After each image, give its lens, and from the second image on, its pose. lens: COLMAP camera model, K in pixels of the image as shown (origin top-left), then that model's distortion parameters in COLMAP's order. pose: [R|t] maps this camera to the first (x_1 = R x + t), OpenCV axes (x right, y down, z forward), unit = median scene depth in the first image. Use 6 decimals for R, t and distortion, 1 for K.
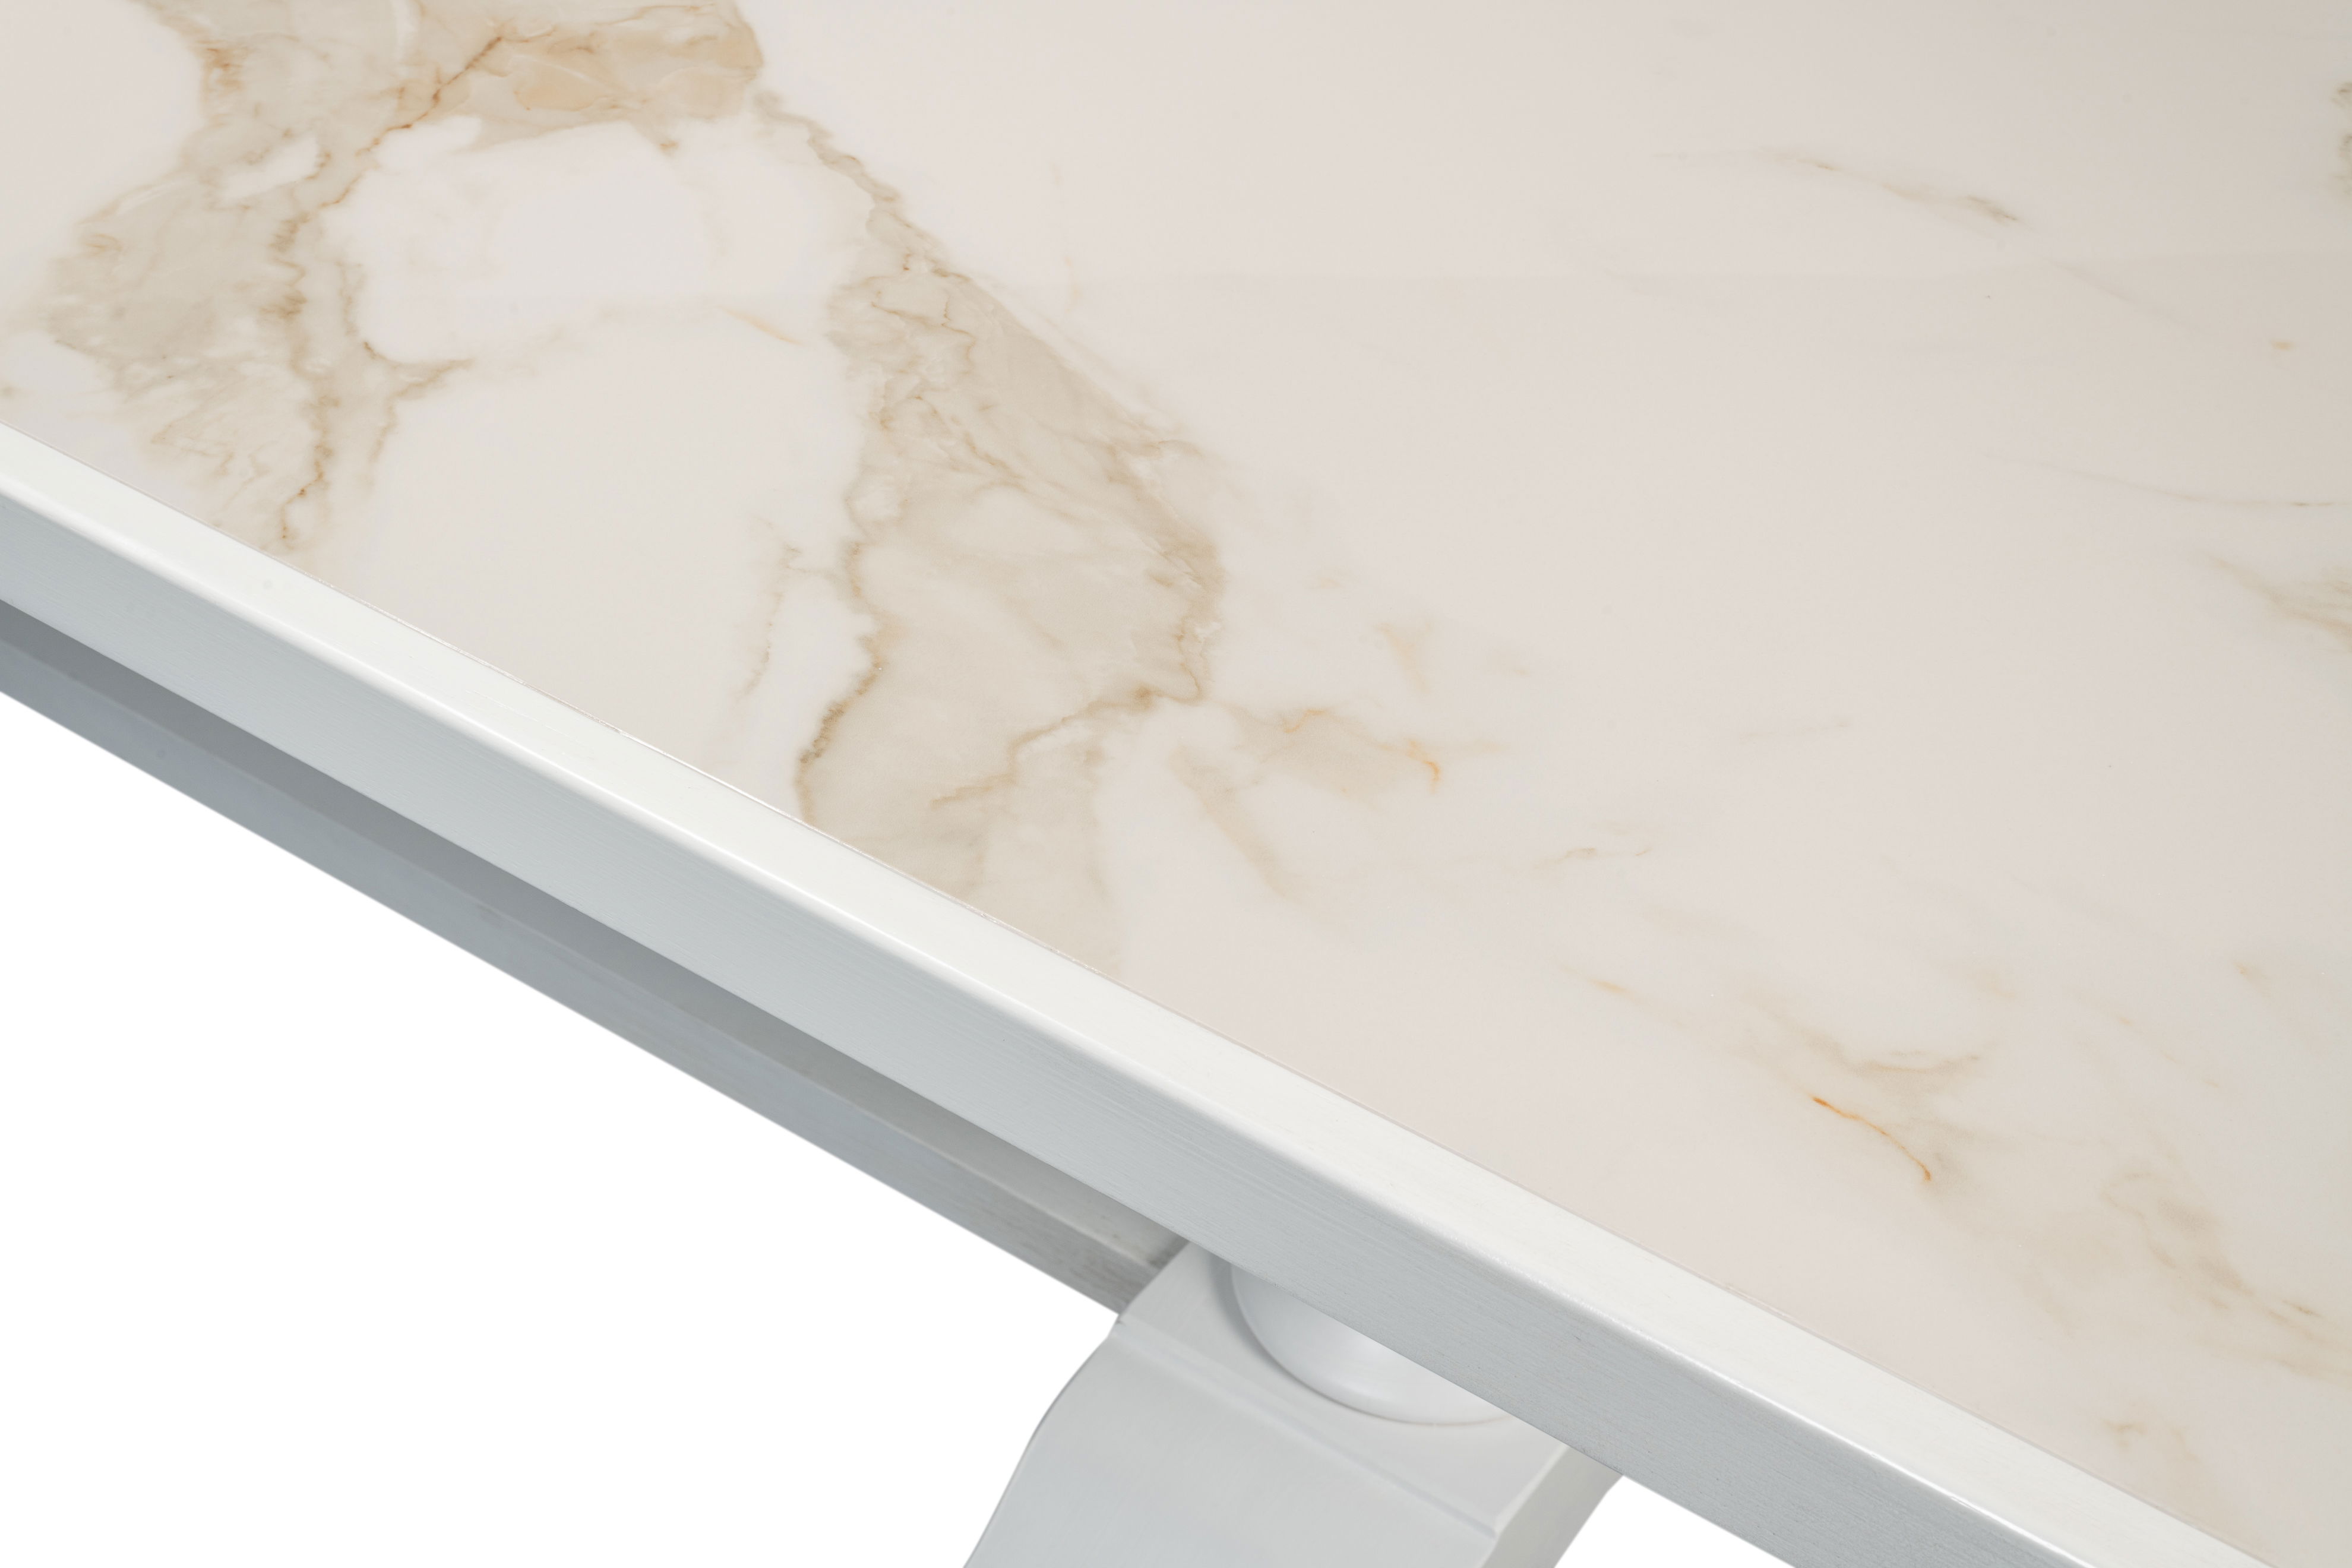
lens RADIAL K [[3400.2, 0, 1176.0], [0, 3400.2, 784.0], [0, 0, 1]] dist [0.013906, 0.010118]
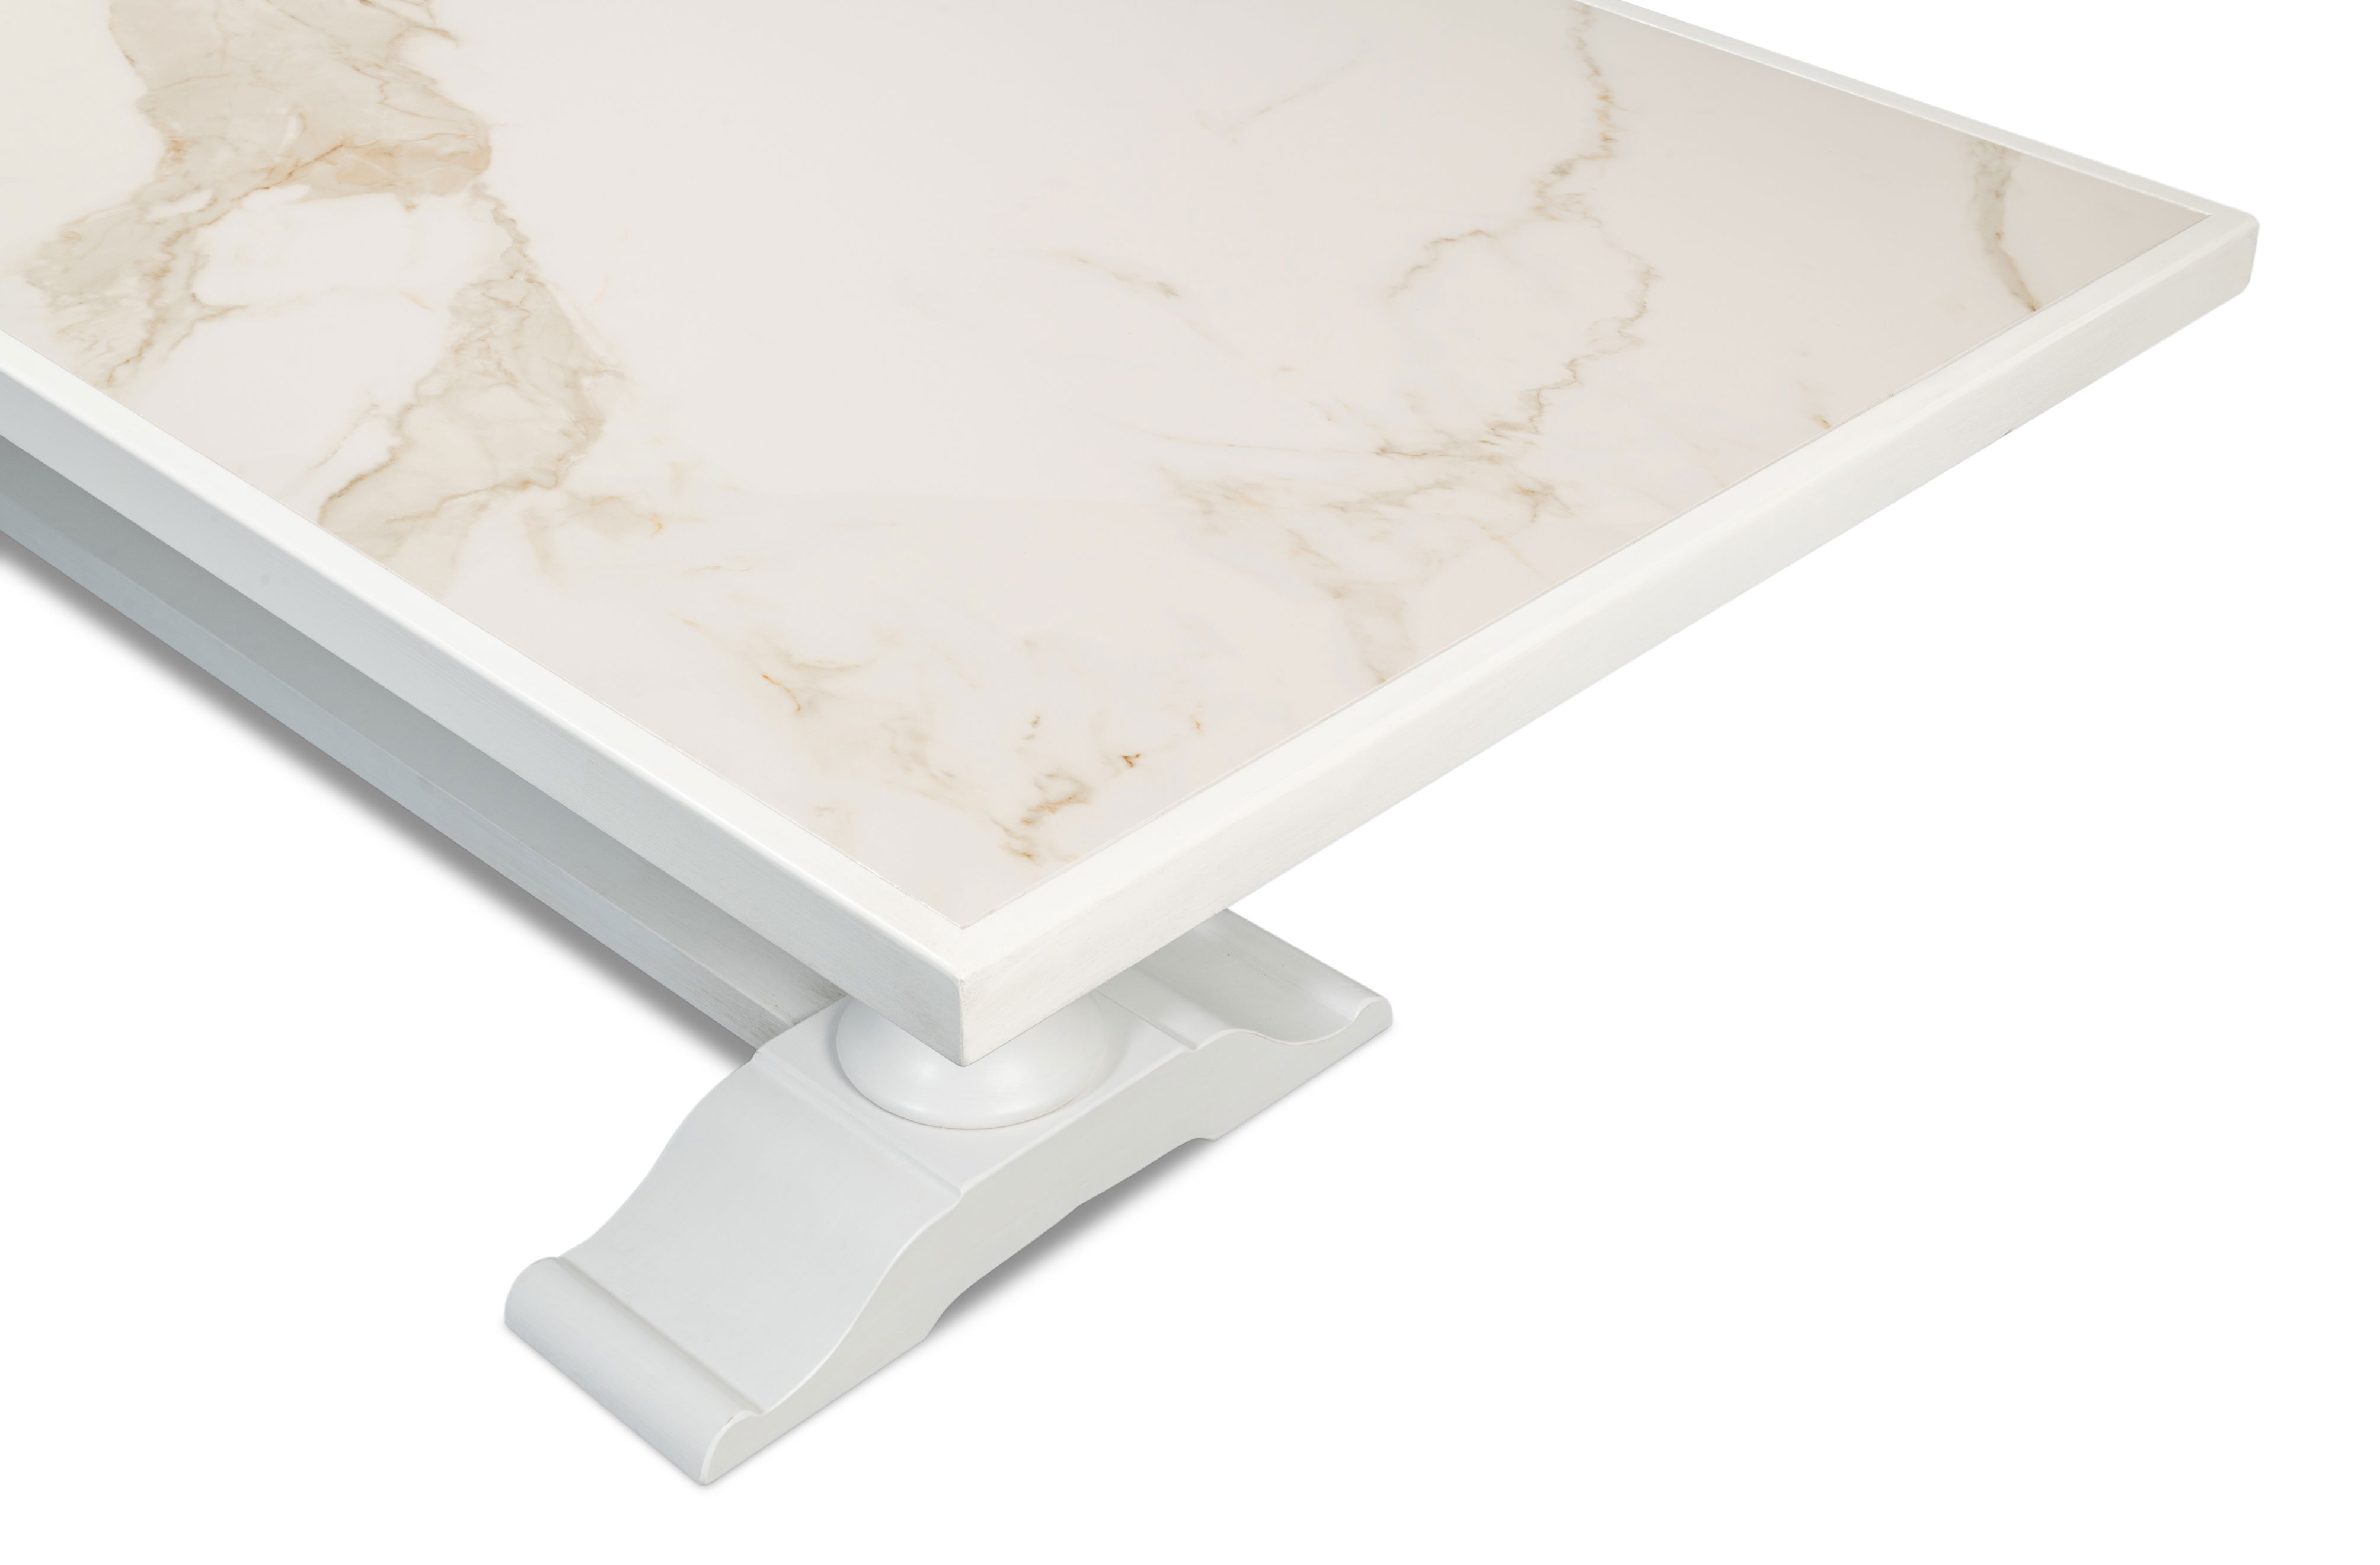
lens RADIAL K [[3339.9, 0, 1190.0], [0, 3339.9, 782.5], [0, 0, 1]] dist [-0.014957, 0.052645]
pose [[0.990128, 0.079608, -0.115366, 0.490549], [-0.089221, 0.992737, -0.080698, 0.214272], [0.108104, 0.090194, 0.990040, -0.630354]]
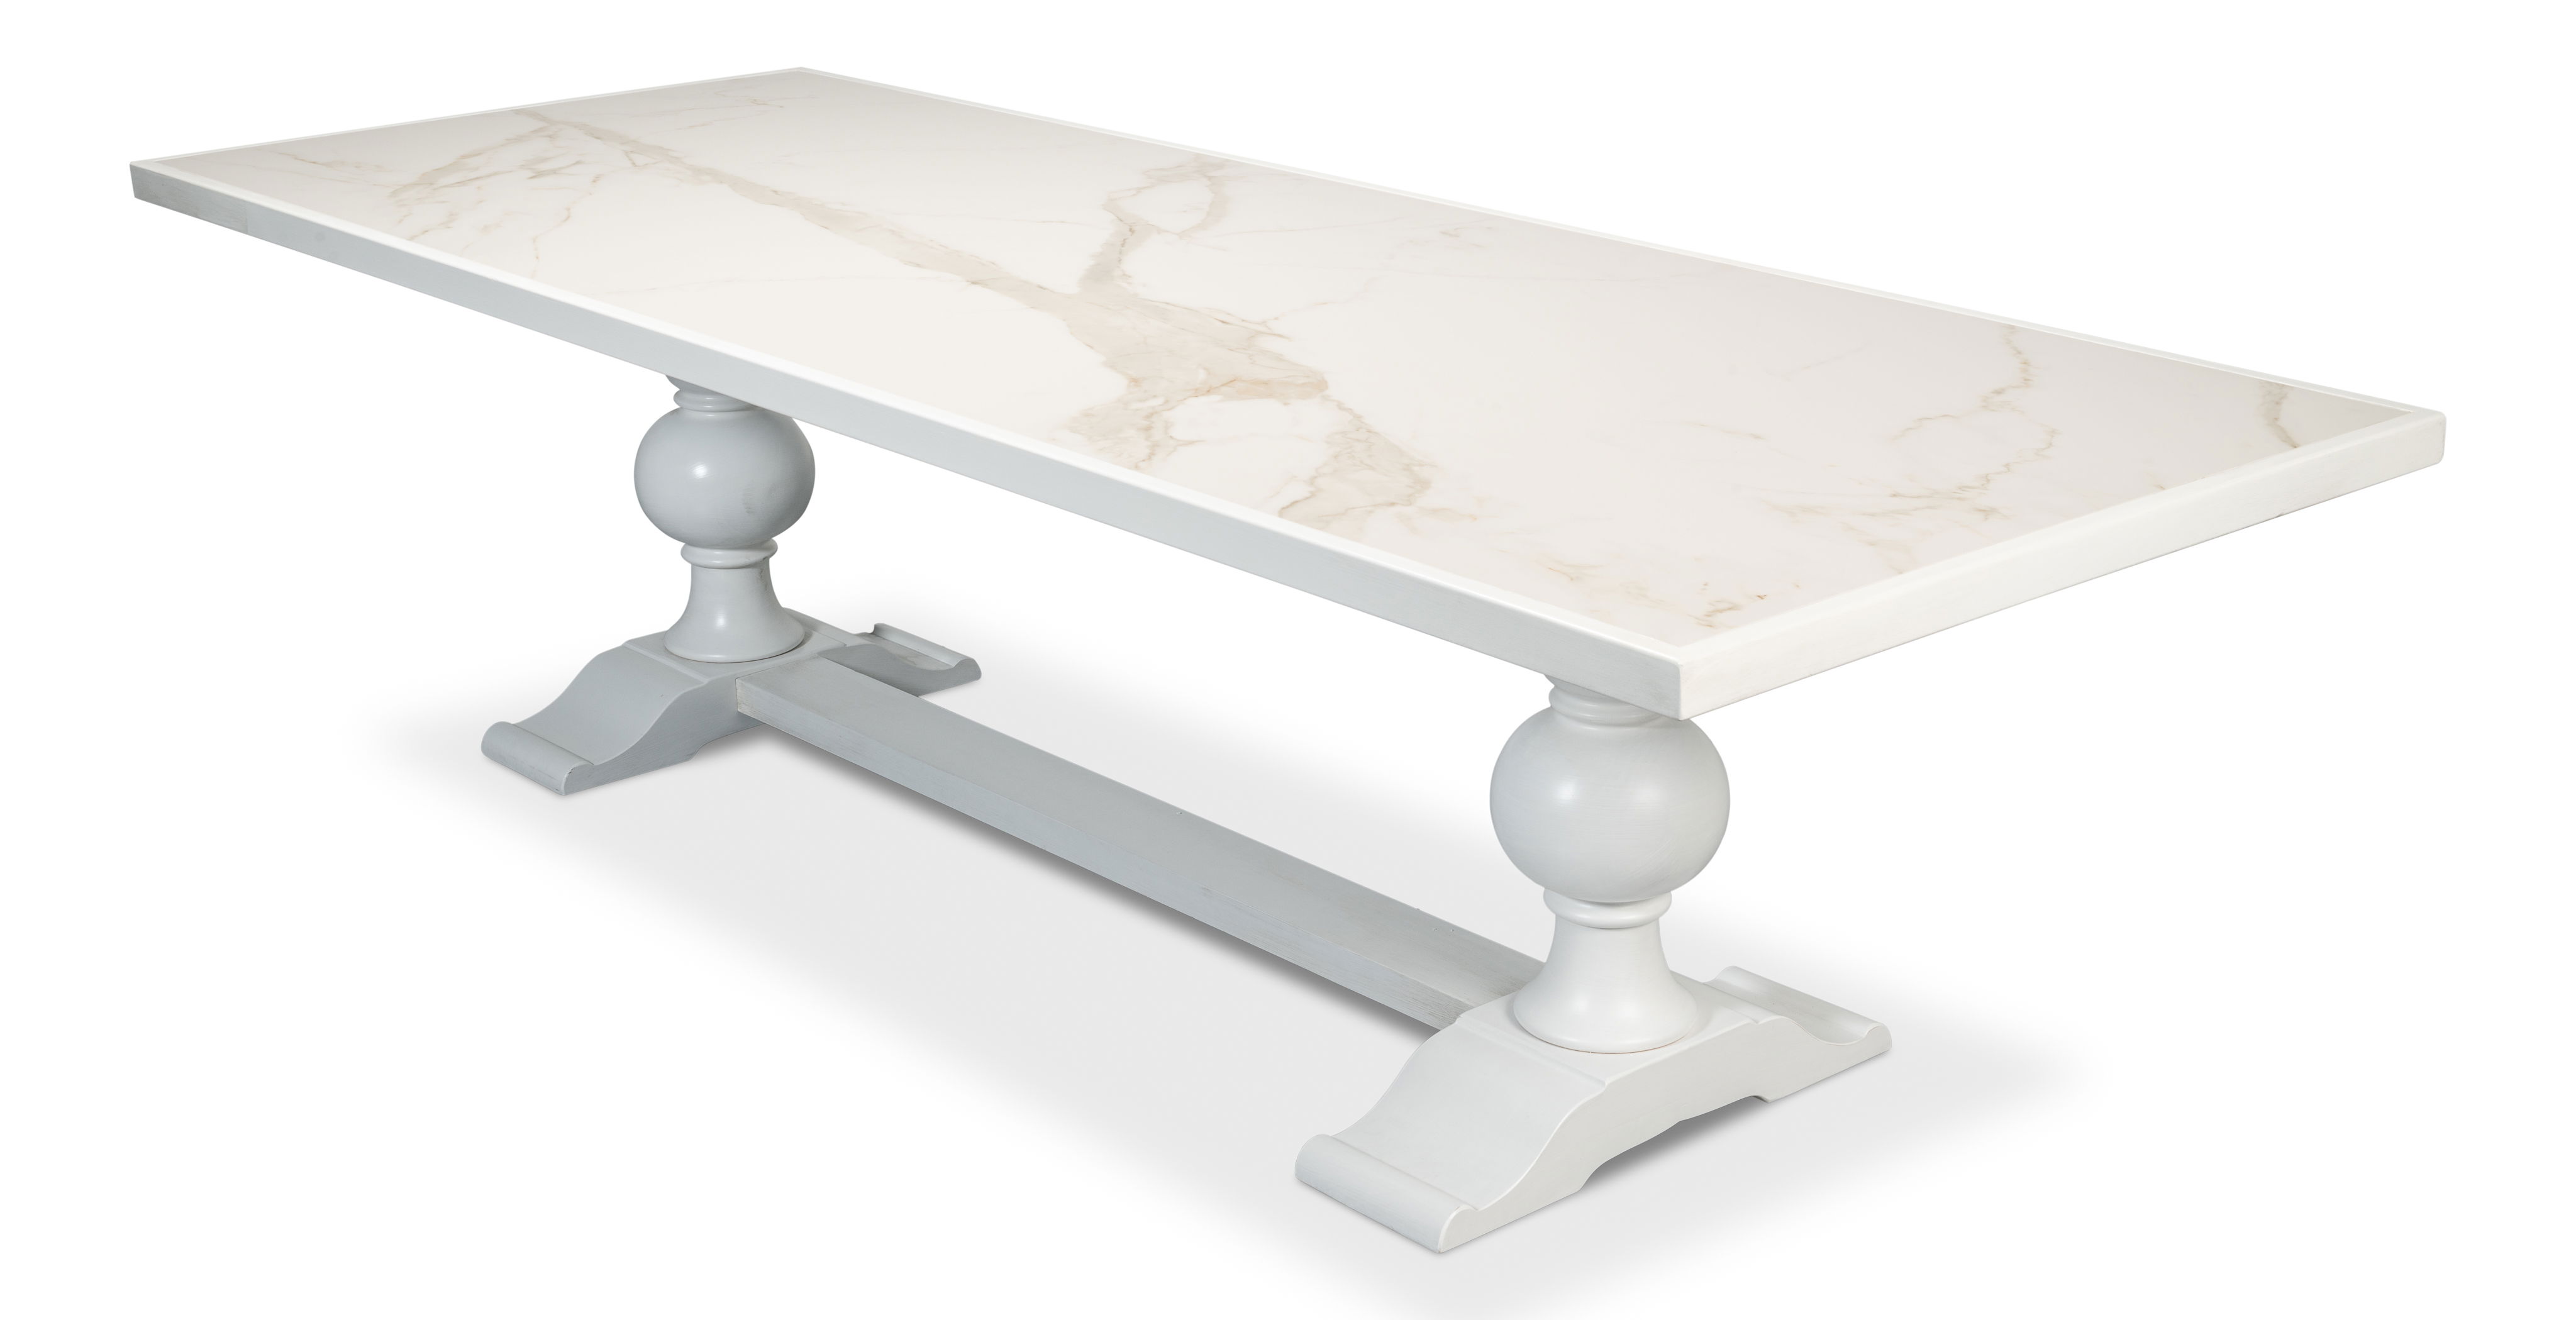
lens RADIAL K [[3542.5, 0, 1288.0], [0, 3542.5, 660.0], [0, 0, 1]] dist [-0.036389, -0.034917]
pose [[0.973759, 0.048197, -0.222421, 0.550245], [-0.120488, 0.938292, -0.324178, 1.030135], [0.193071, 0.342470, 0.919477, -1.727770]]
